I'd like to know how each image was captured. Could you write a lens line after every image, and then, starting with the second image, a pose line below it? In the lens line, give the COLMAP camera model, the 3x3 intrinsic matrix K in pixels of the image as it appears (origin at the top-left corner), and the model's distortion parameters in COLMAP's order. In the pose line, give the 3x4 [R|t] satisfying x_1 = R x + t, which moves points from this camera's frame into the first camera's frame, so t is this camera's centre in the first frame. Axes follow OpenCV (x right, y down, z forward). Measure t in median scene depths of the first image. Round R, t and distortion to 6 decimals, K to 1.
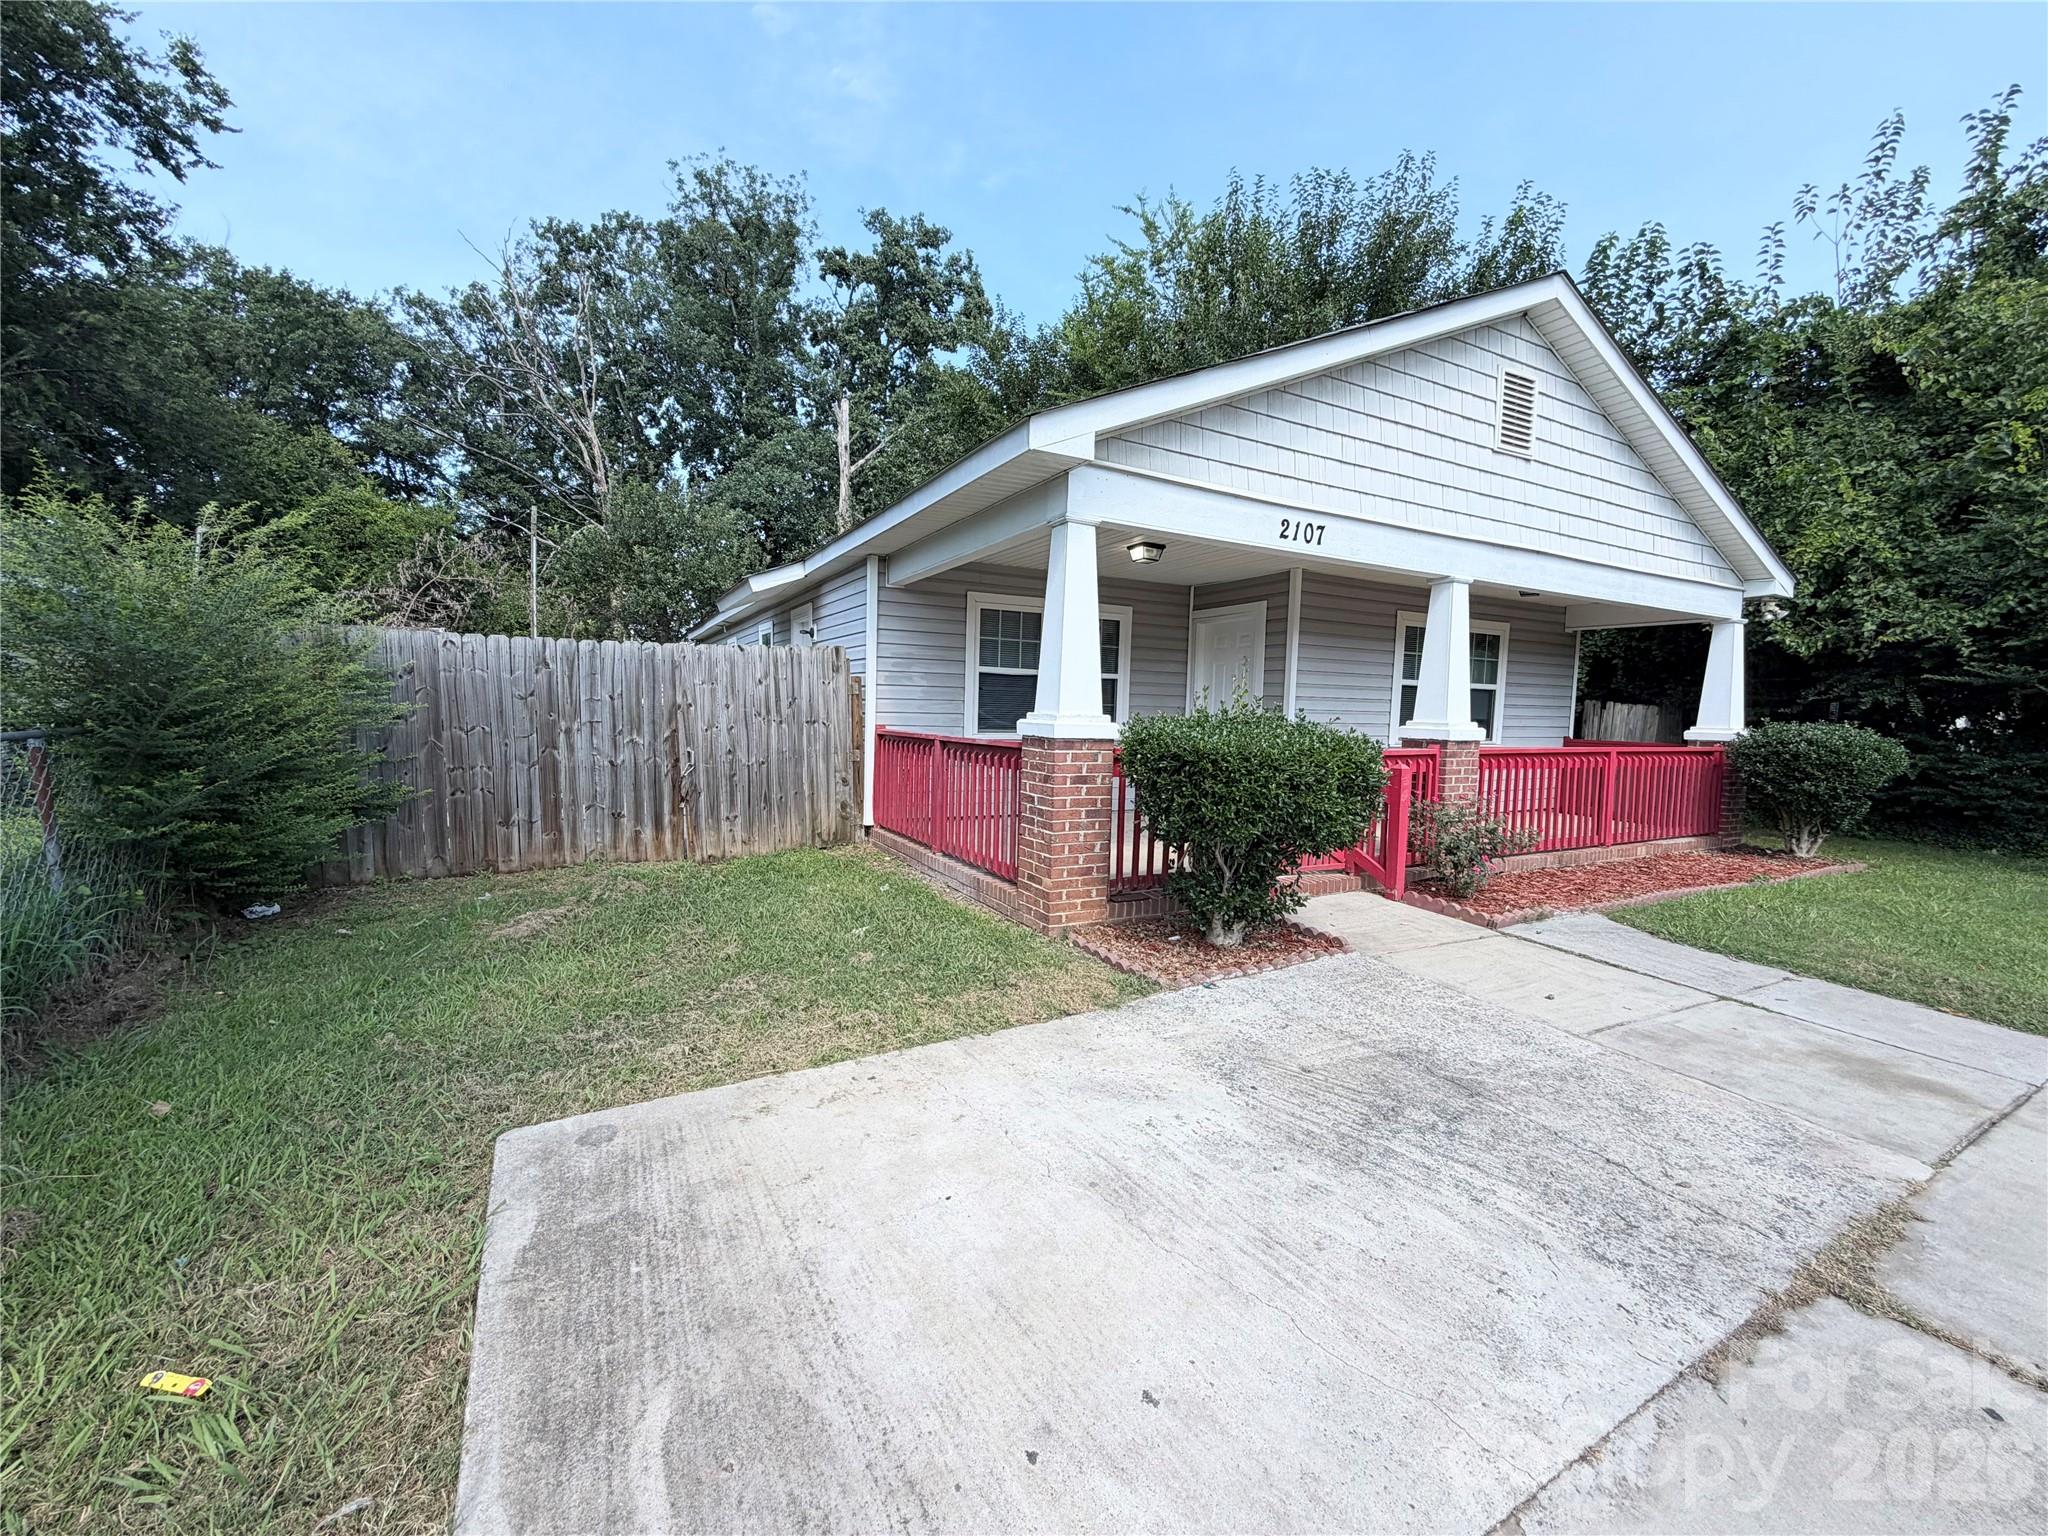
lens RADIAL K [[815.7, 0, 1018.6], [0, 815.7, 770.7], [0, 0, 1]] dist [0.001343, -0.000562]
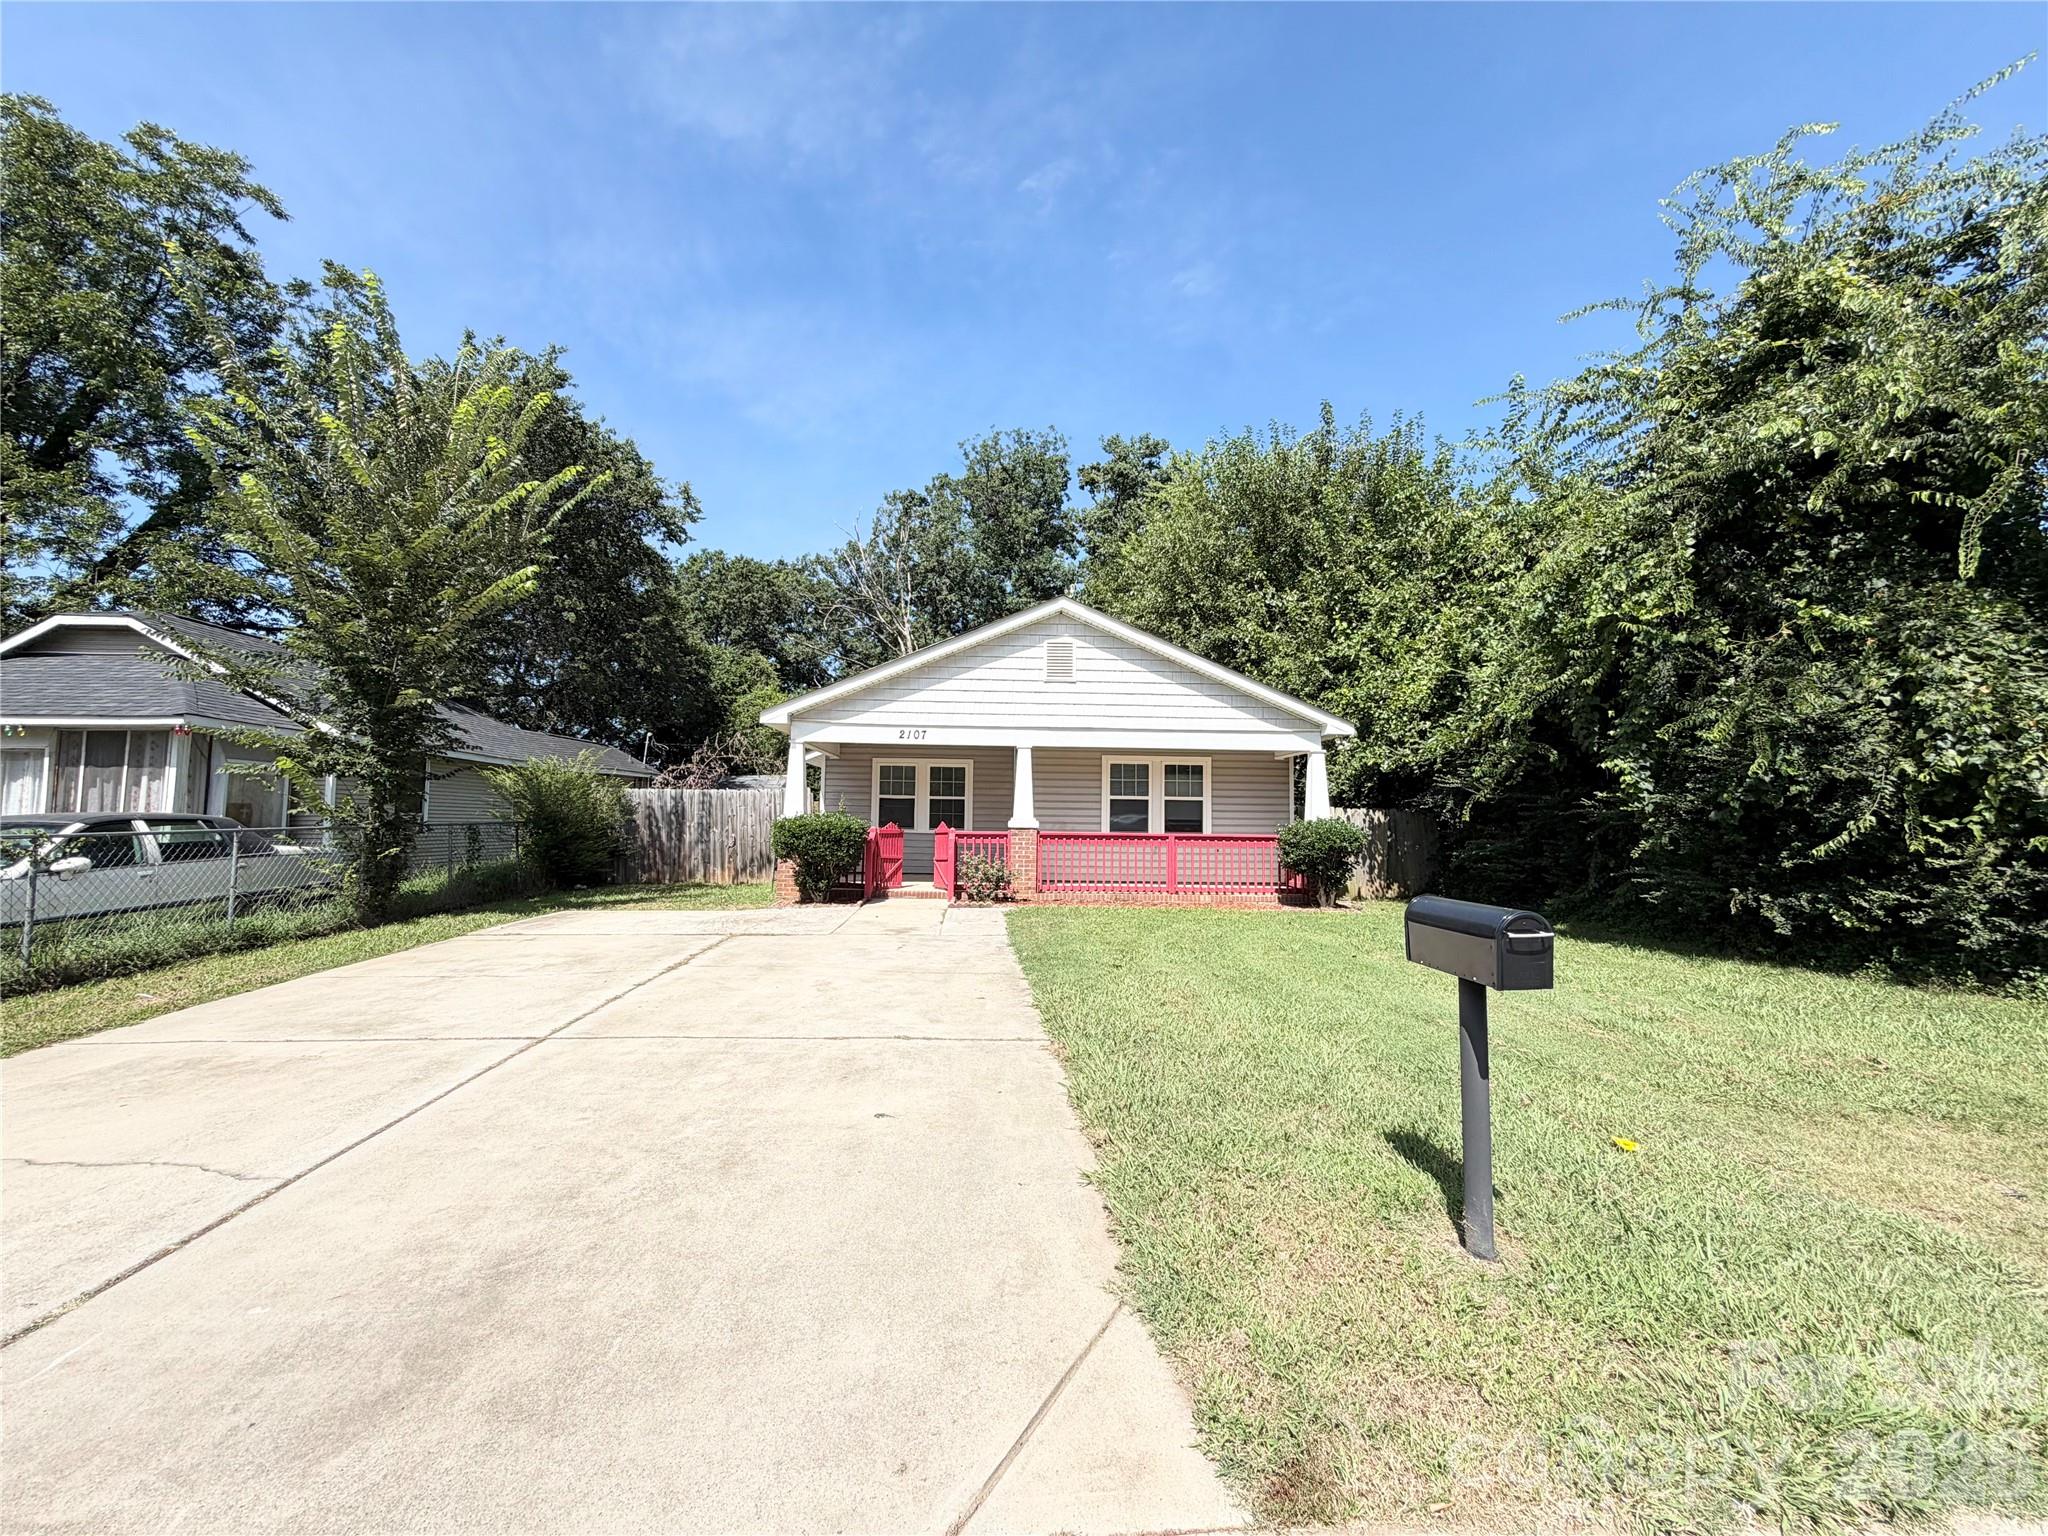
lens RADIAL K [[815.7, 0, 1018.1], [0, 815.7, 766.7], [0, 0, 1]] dist [0.001343, -0.000562]
pose [[0.901599, -0.040685, -0.430654, 1.147524], [-0.026342, 0.988556, -0.148539, 0.090743], [0.431769, 0.145267, 0.890210, -0.636990]]
